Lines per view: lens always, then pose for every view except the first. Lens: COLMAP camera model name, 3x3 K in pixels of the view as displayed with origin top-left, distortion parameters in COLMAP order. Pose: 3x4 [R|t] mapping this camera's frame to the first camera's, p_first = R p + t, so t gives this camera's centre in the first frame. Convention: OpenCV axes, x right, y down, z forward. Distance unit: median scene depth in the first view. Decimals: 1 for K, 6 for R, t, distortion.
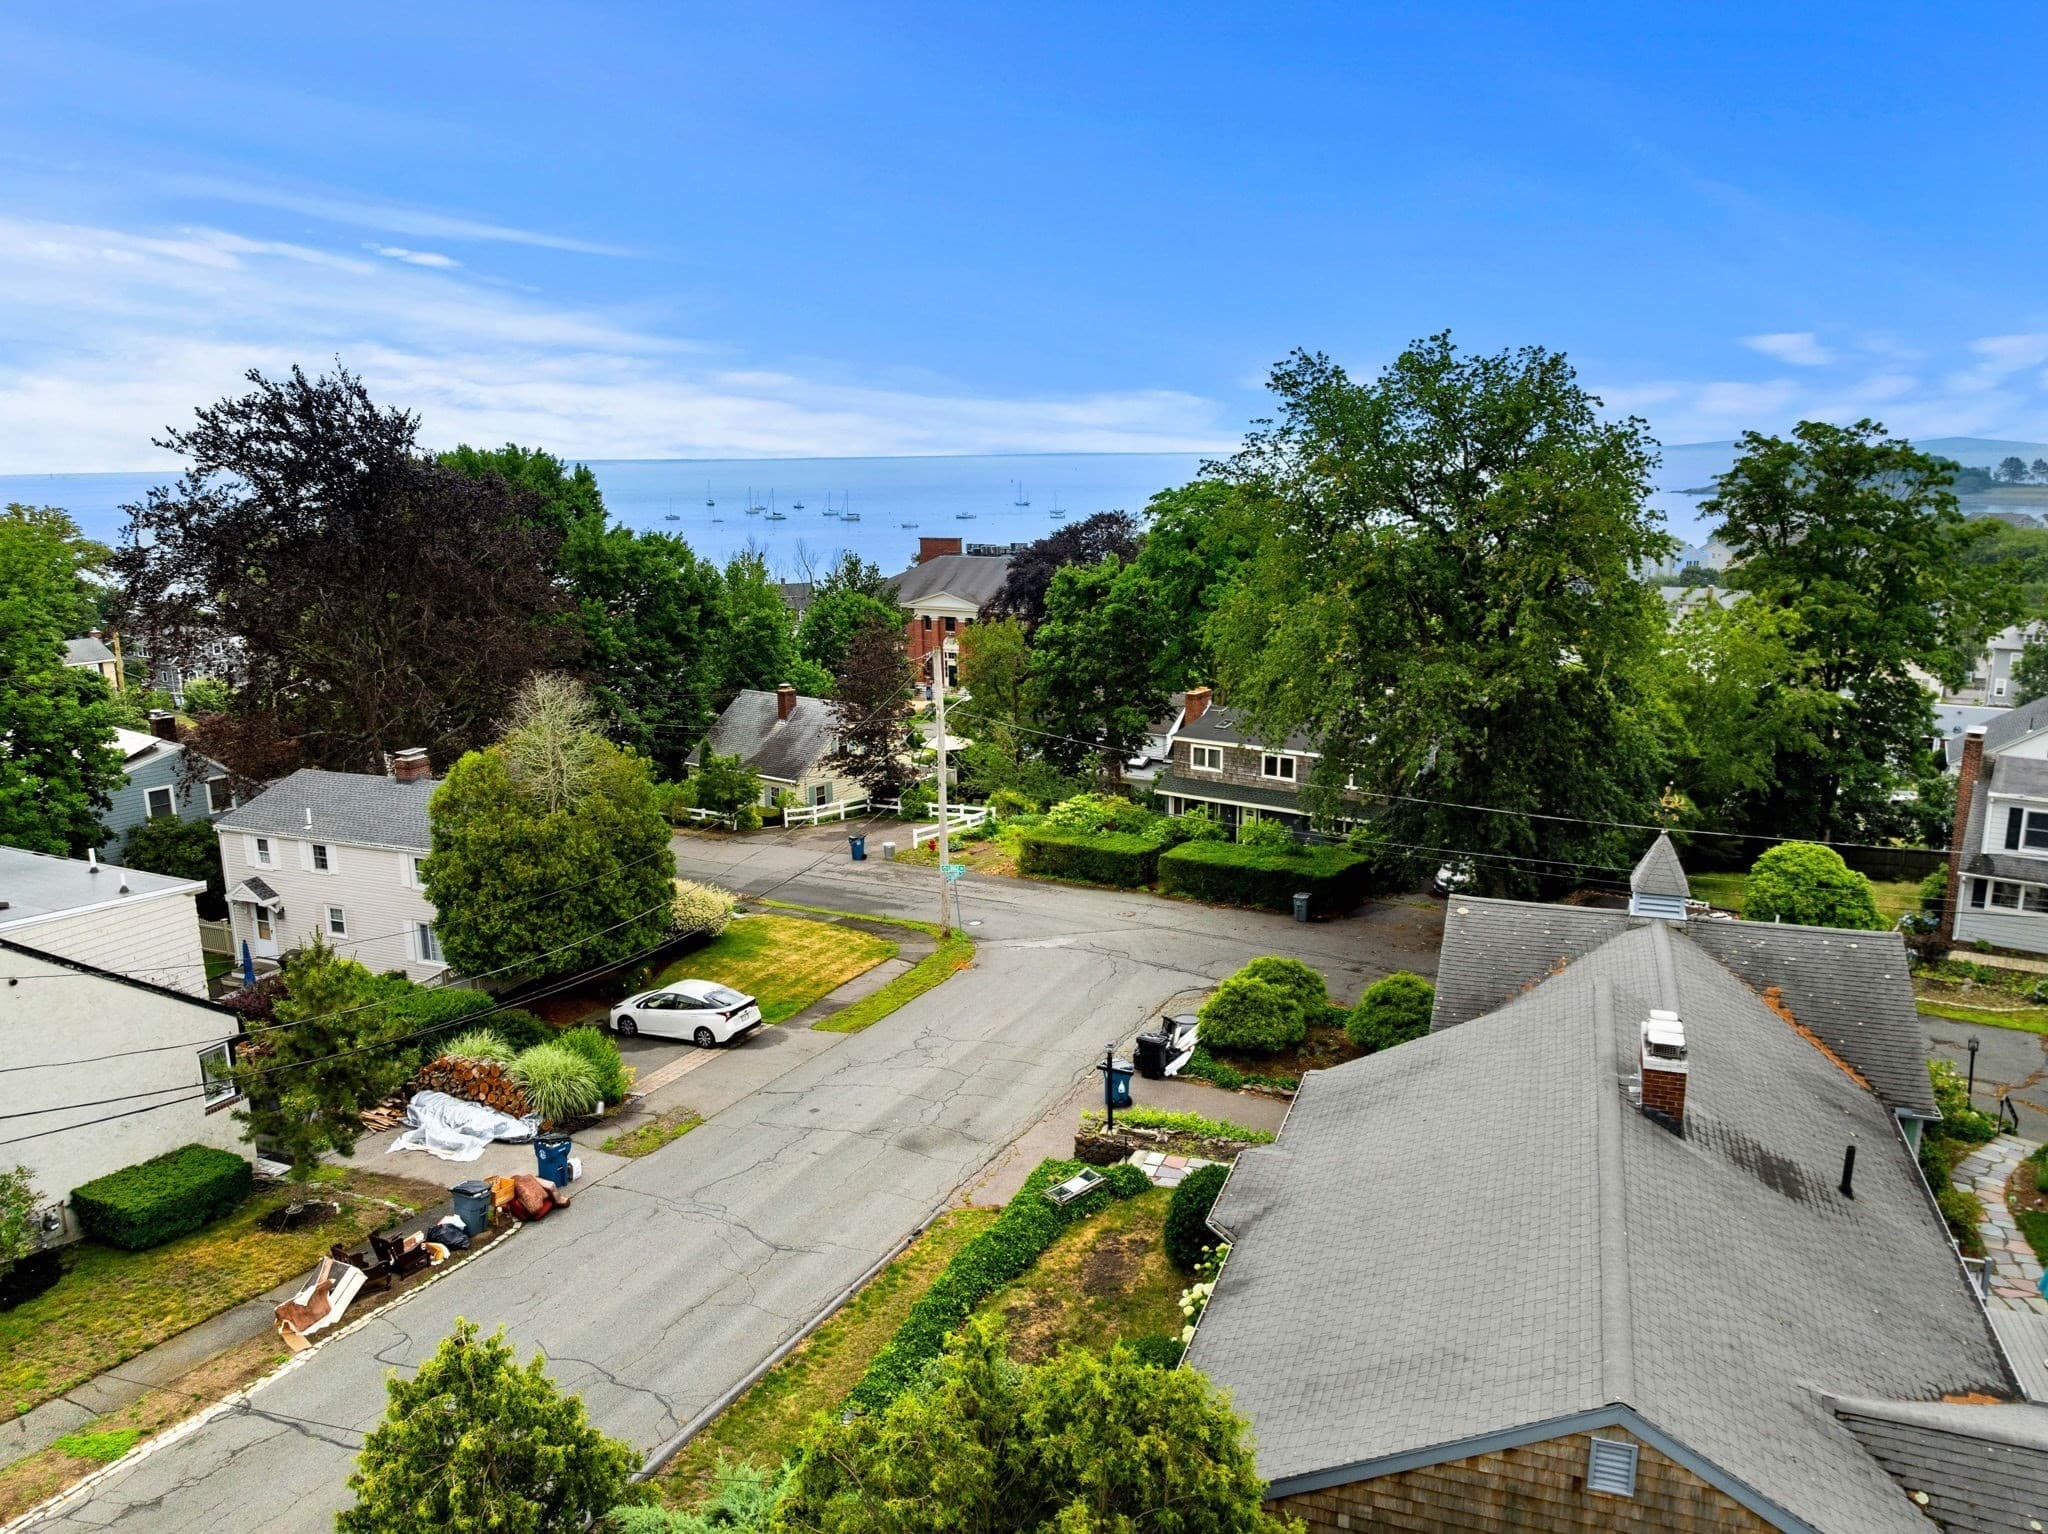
lens RADIAL K [[1456.3, 0, 1026.8], [0, 1456.3, 732.9], [0, 0, 1]] dist [-0.036865, 0.000590]
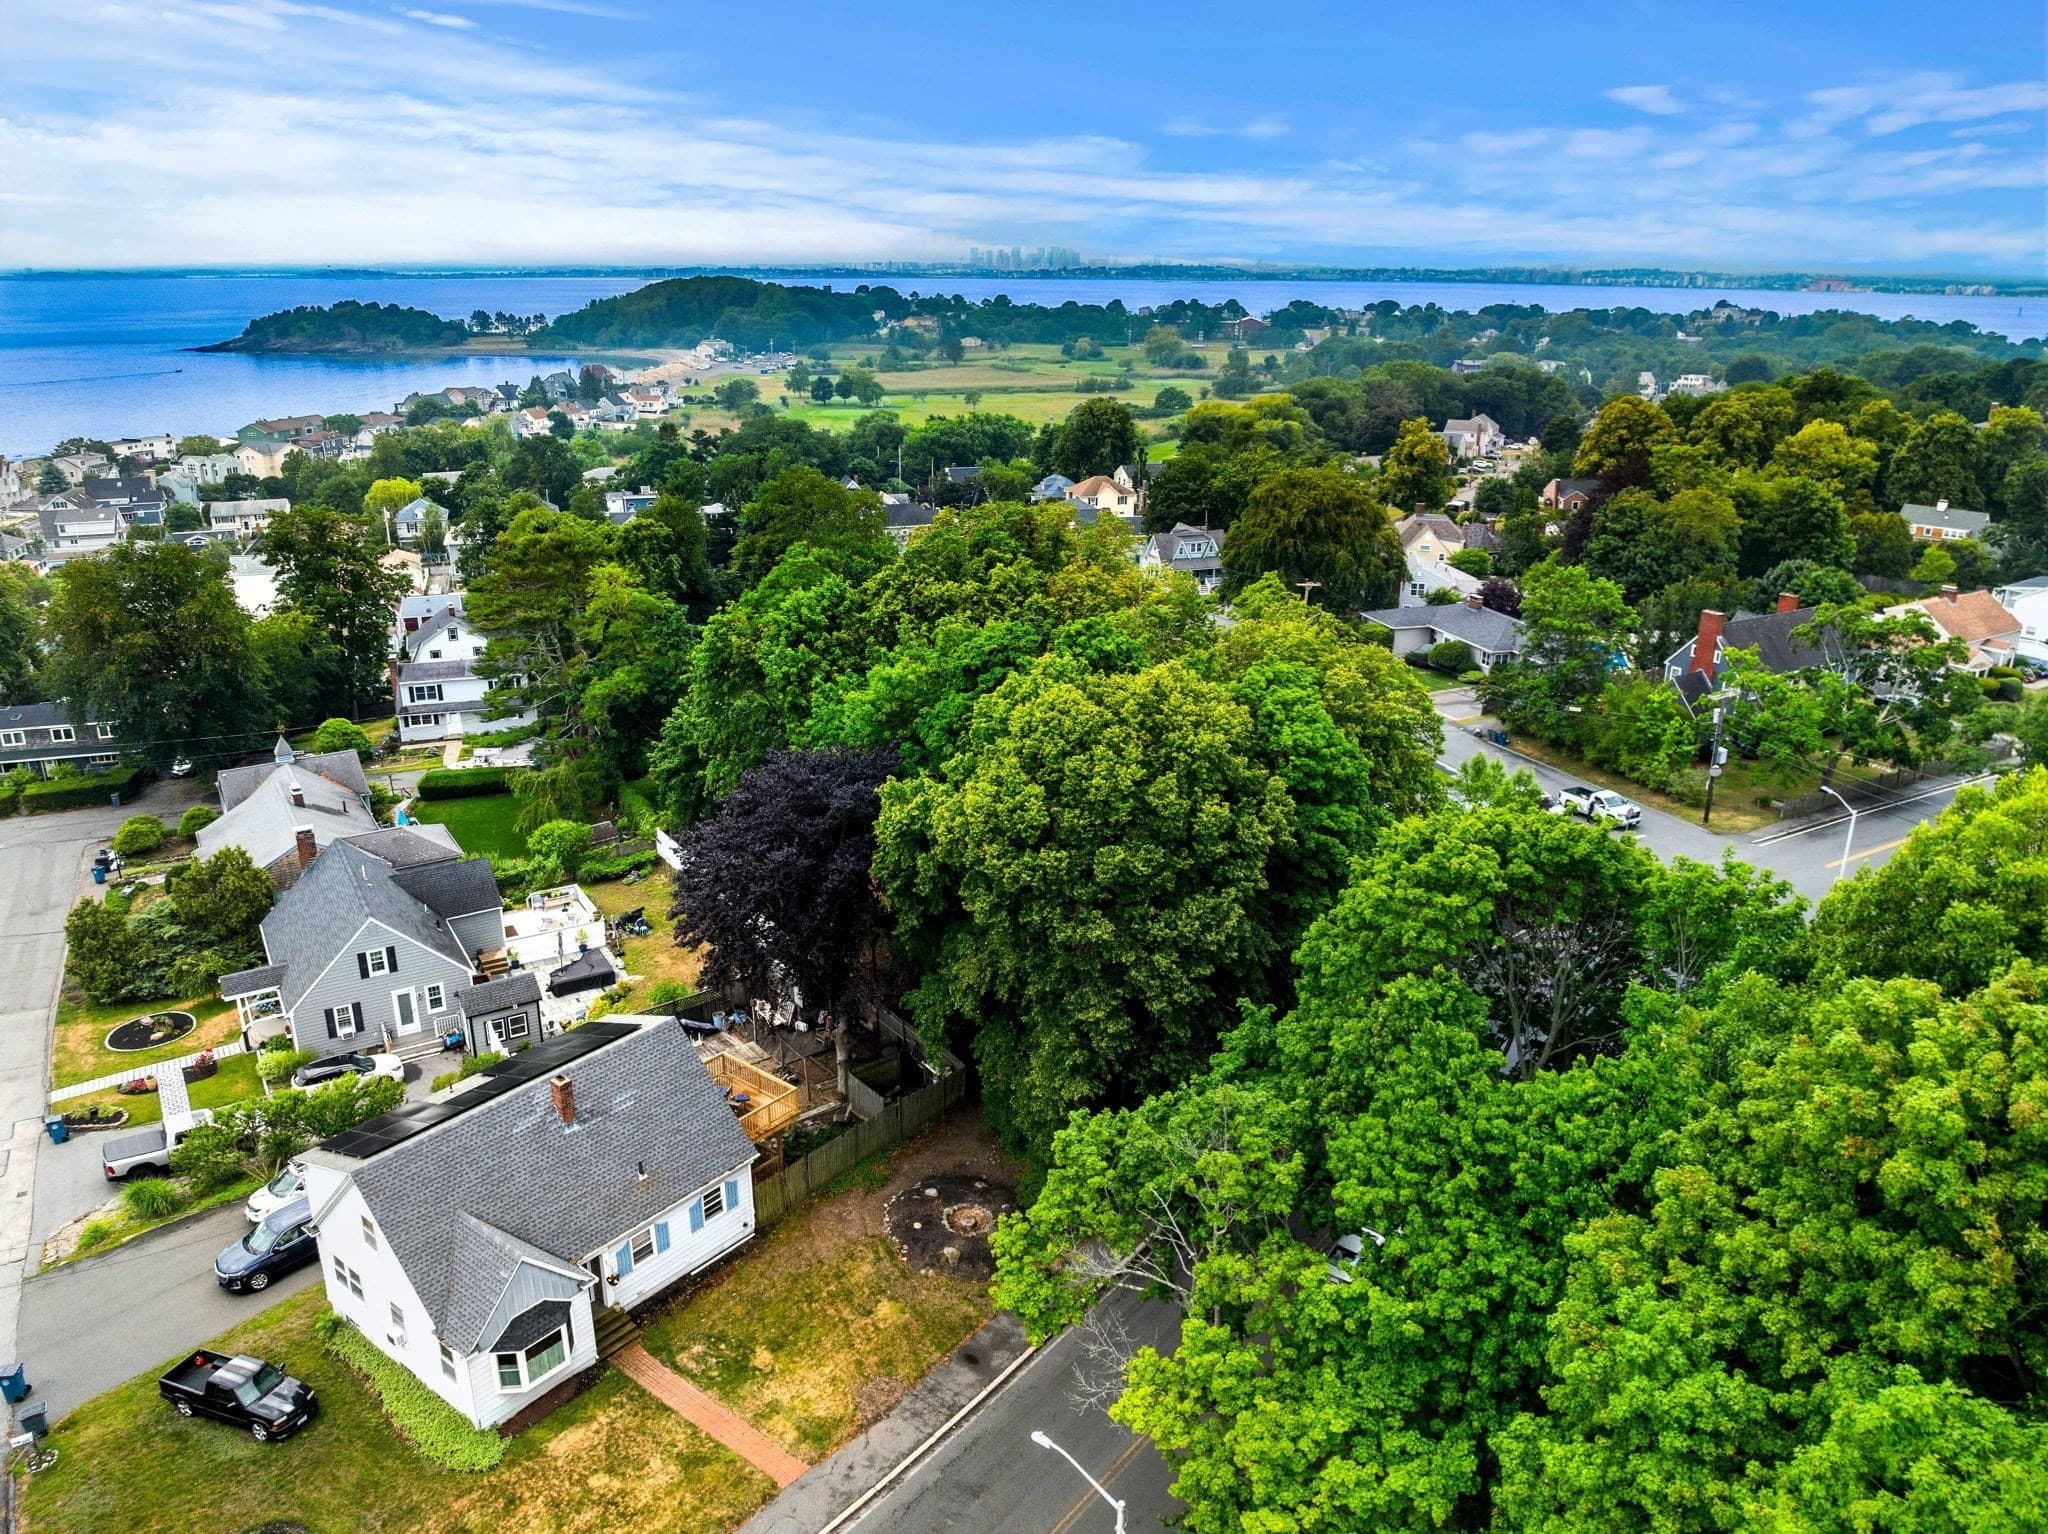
lens RADIAL K [[1460.9, 0, 1025.8], [0, 1460.9, 735.7], [0, 0, 1]] dist [-0.056041, 0.029688]
pose [[0.595023, -0.233342, 0.769090, -0.662125], [0.139972, 0.972388, 0.186731, -0.190018], [-0.791427, -0.003458, 0.611255, -1.442192]]
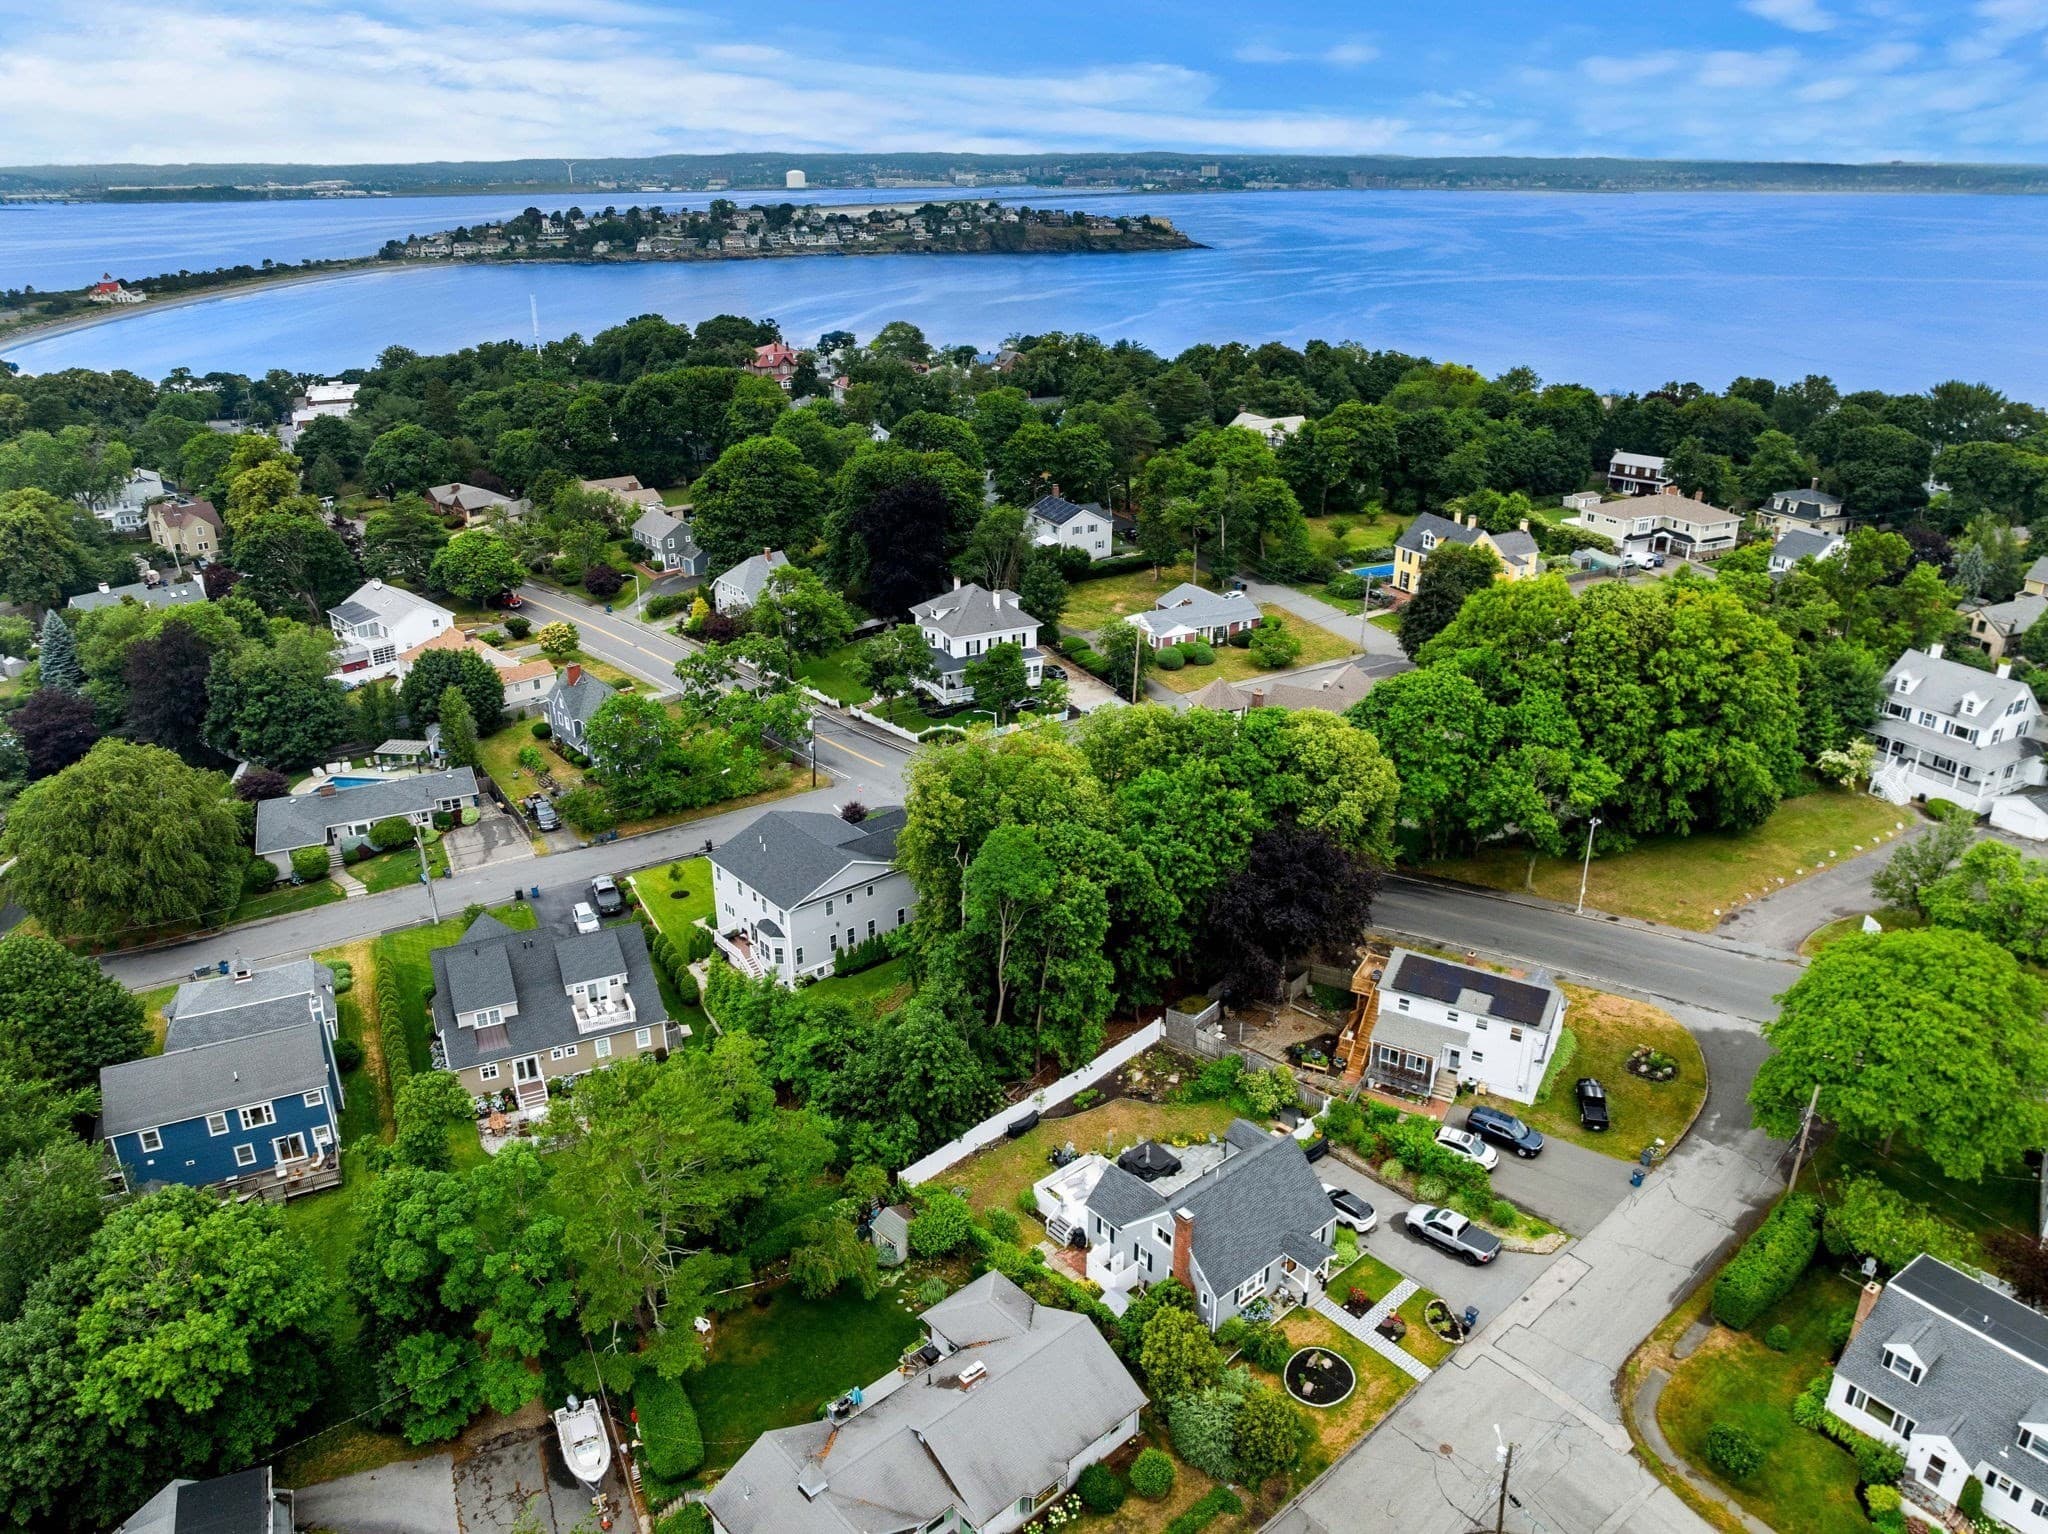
lens RADIAL K [[1483.4, 0, 1022.6], [0, 1483.4, 697.6], [0, 0, 1]] dist [-0.043538, 0.002965]
pose [[-0.883910, -0.147508, 0.443785, -0.483499], [0.102920, 0.864329, 0.492283, -1.371270], [-0.456192, 0.480808, -0.748807, 1.277796]]
